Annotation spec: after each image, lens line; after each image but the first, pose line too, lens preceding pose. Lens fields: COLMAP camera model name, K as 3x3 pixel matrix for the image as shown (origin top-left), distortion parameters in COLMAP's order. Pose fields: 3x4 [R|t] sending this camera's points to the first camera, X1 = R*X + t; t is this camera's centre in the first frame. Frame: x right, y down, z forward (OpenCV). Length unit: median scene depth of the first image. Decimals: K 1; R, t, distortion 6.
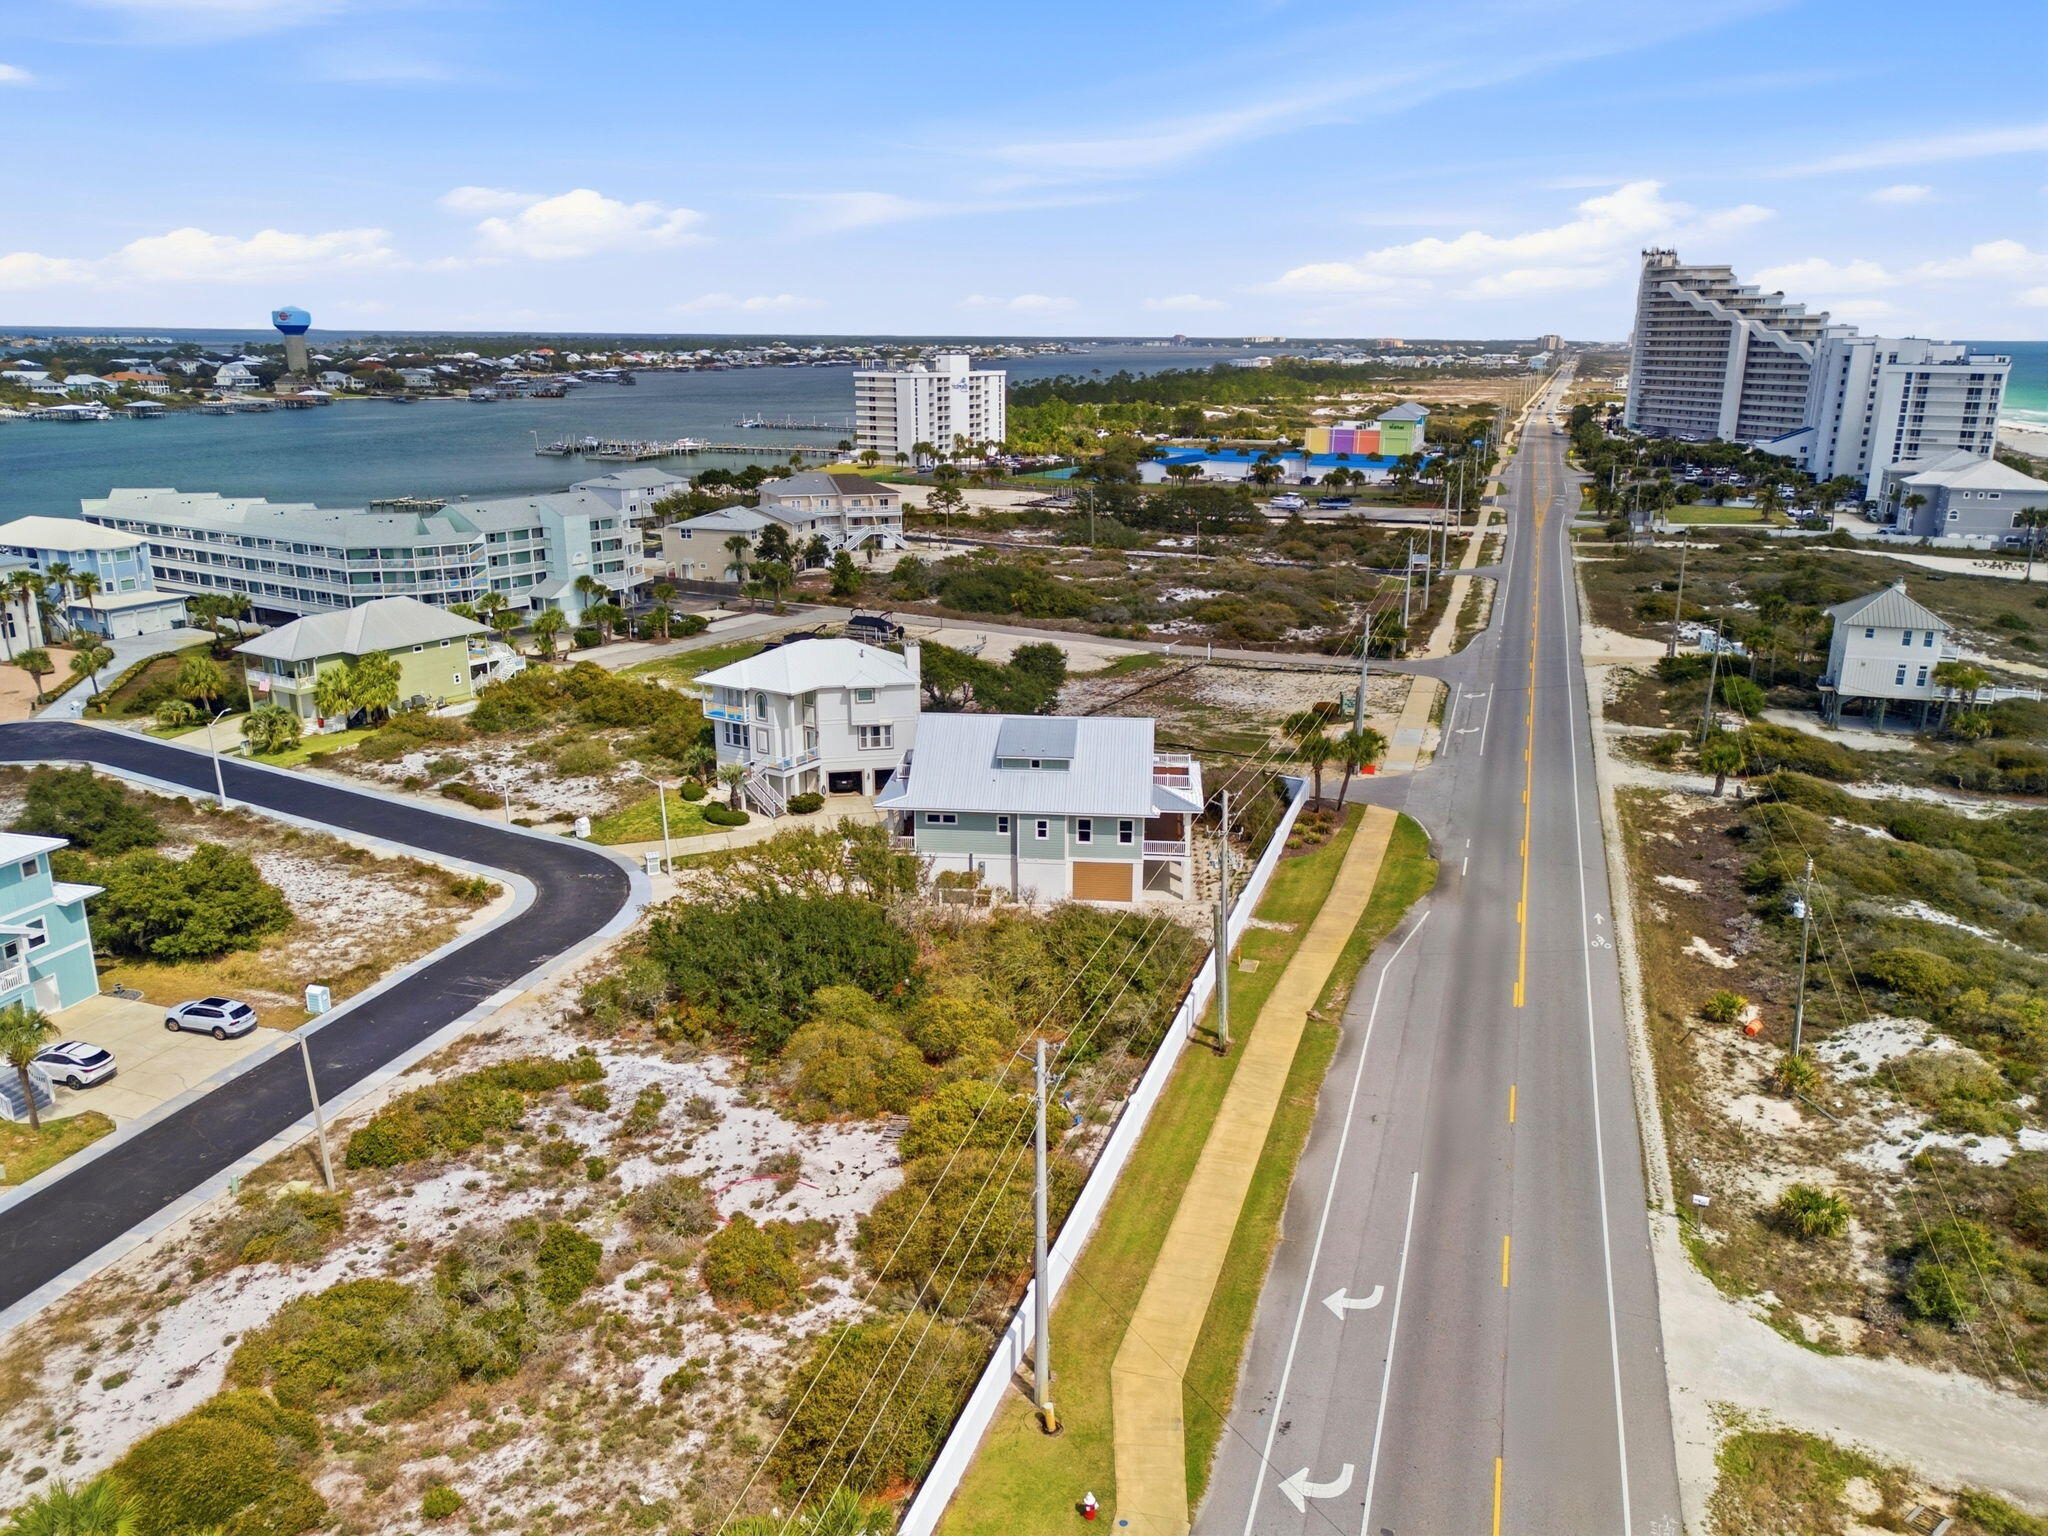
lens RADIAL K [[1504.1, 0, 1024.0], [0, 1504.1, 768.0], [0, 0, 1]] dist [0.089382, -0.118243]
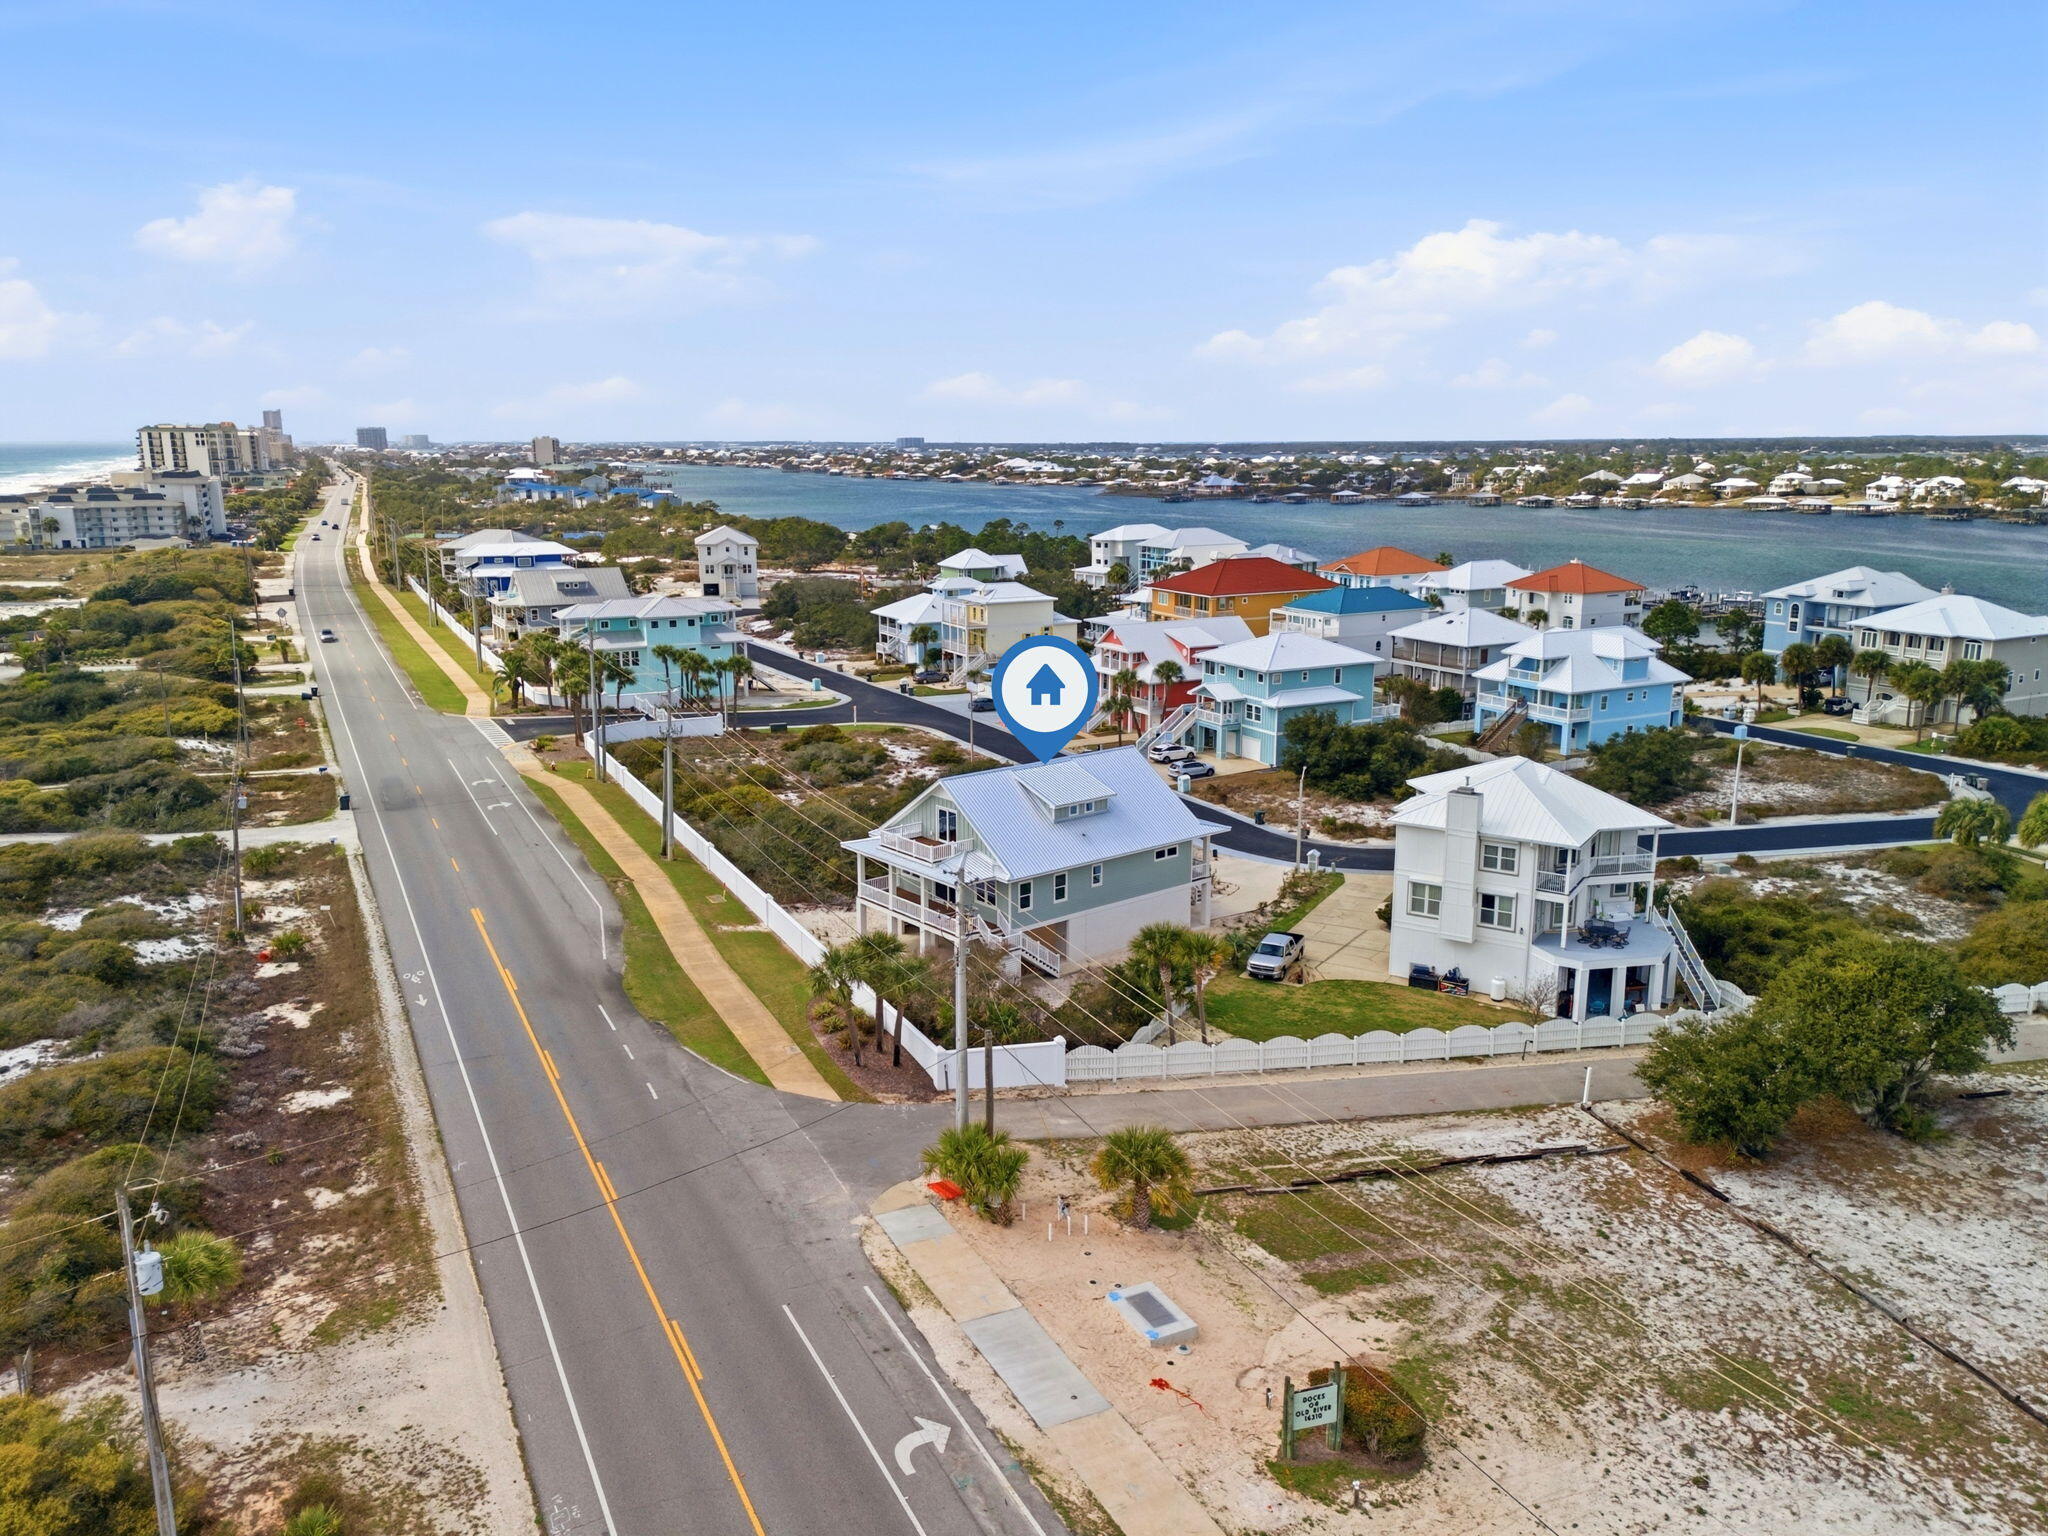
lens RADIAL K [[1492.7, 0, 1035.8], [0, 1492.7, 782.6], [0, 0, 1]] dist [0.090652, -0.096720]
pose [[-0.705471, 0.152751, -0.692083, 0.539880], [-0.199113, 0.894454, 0.400382, -0.325197], [0.680195, 0.420261, -0.600596, 1.298188]]
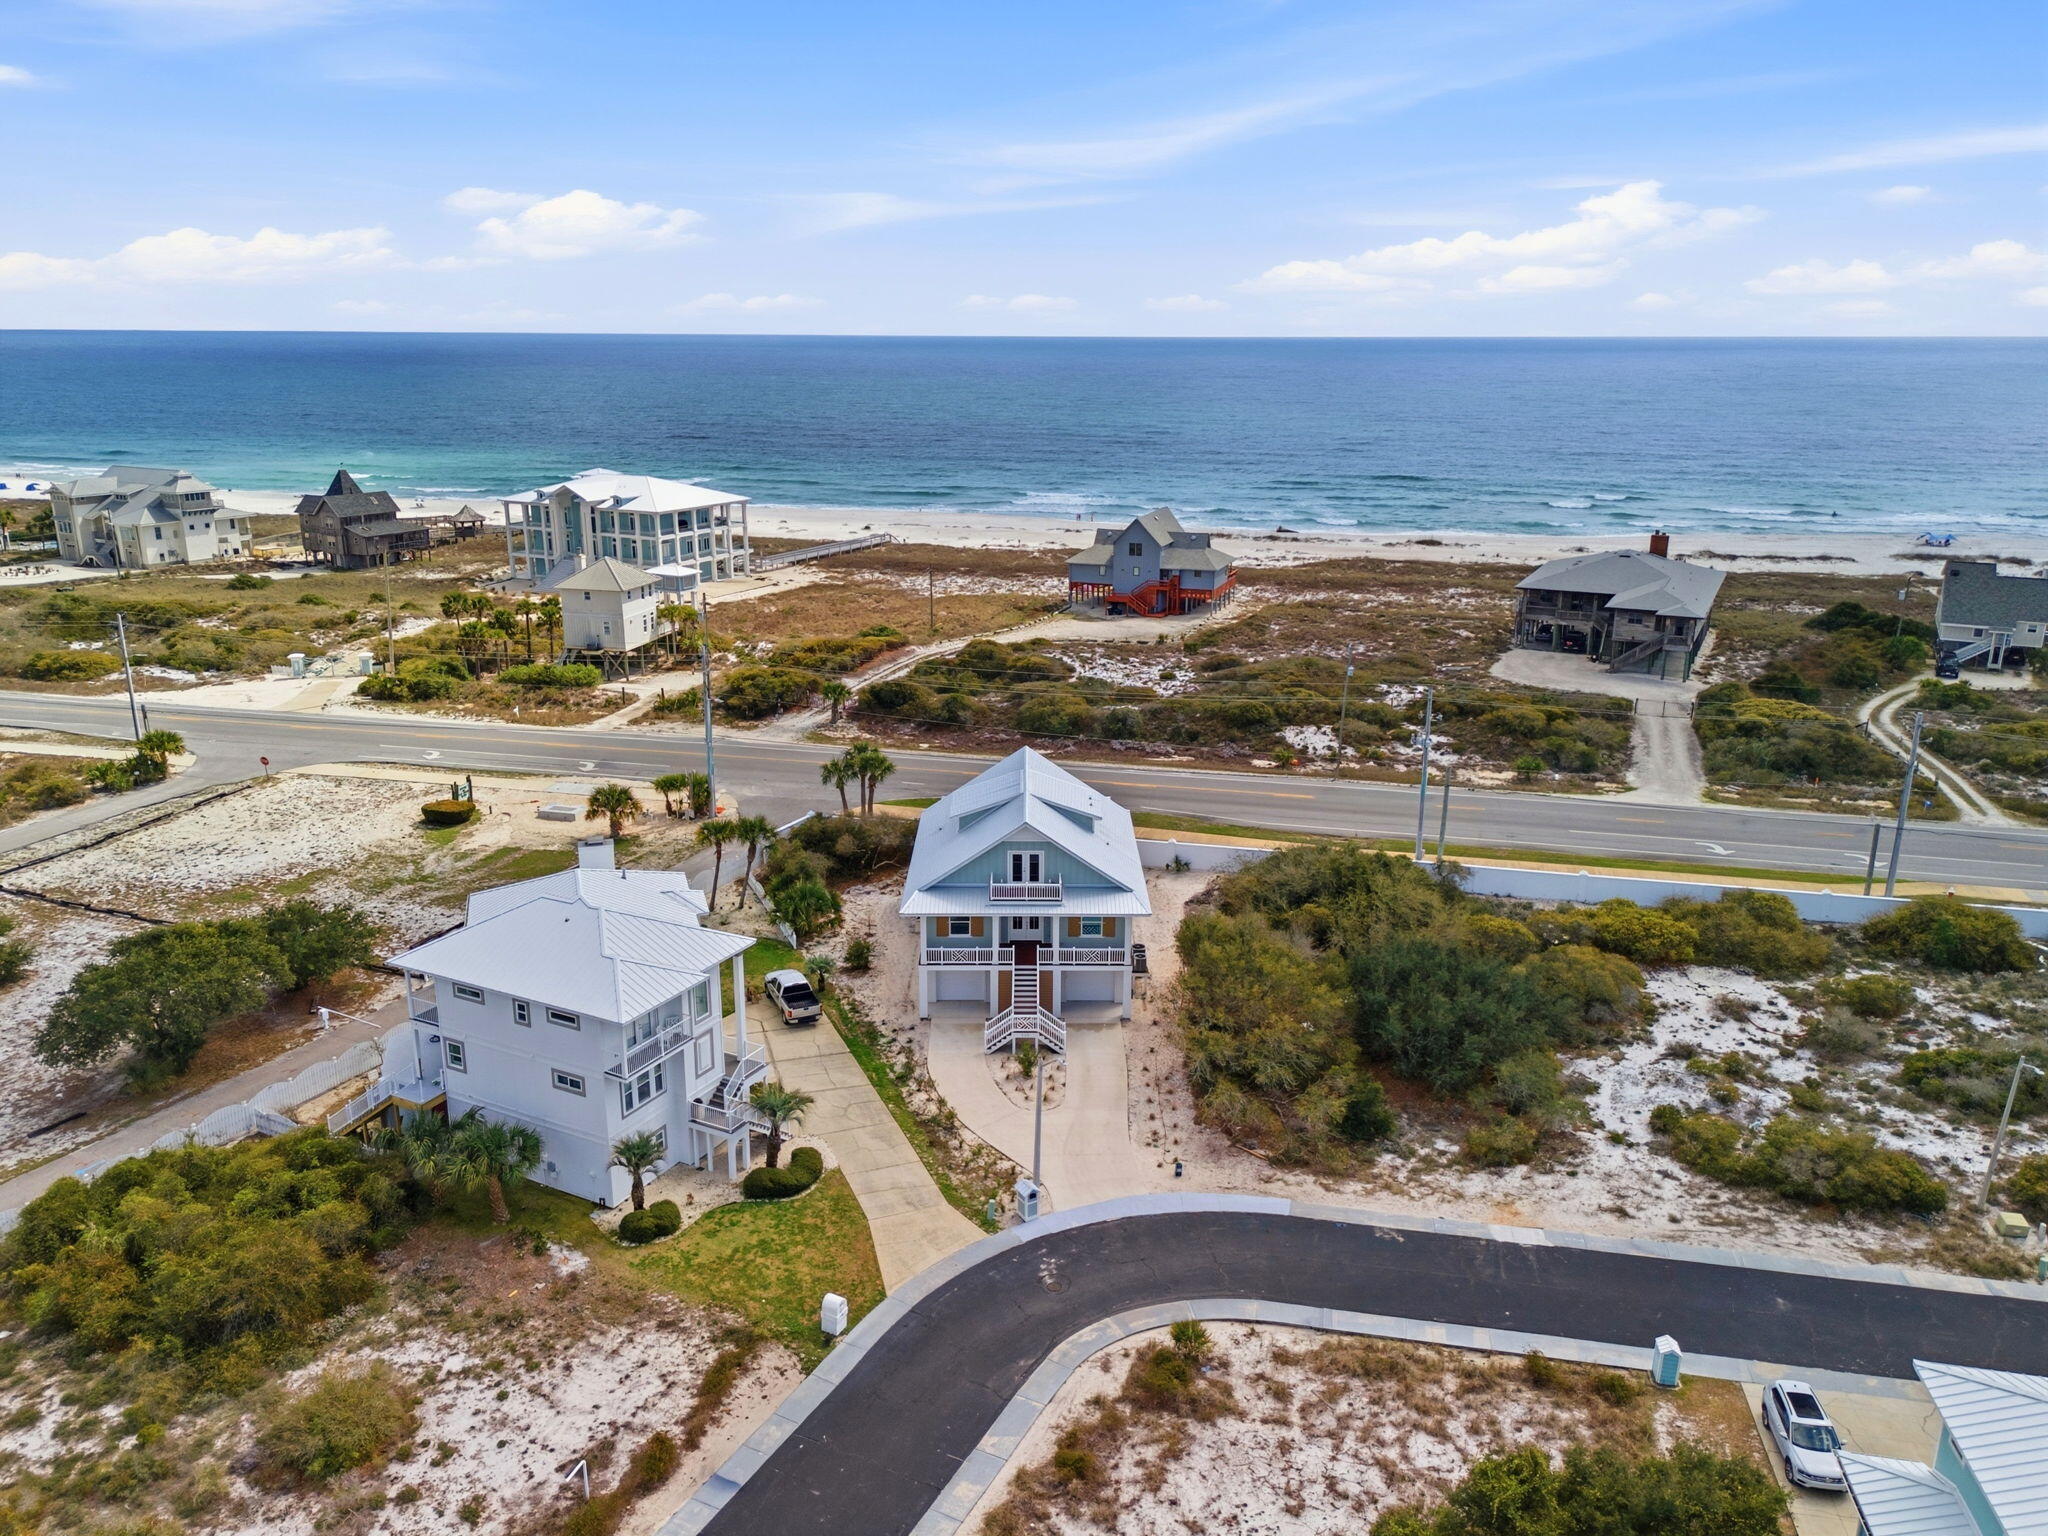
lens RADIAL K [[1492.7, 0, 1035.8], [0, 1492.7, 782.6], [0, 0, 1]] dist [0.090652, -0.096720]
pose [[-0.091930, -0.289770, 0.952671, -0.697975], [0.269744, 0.913704, 0.303947, -0.251380], [-0.958534, 0.284919, -0.005833, 0.836066]]
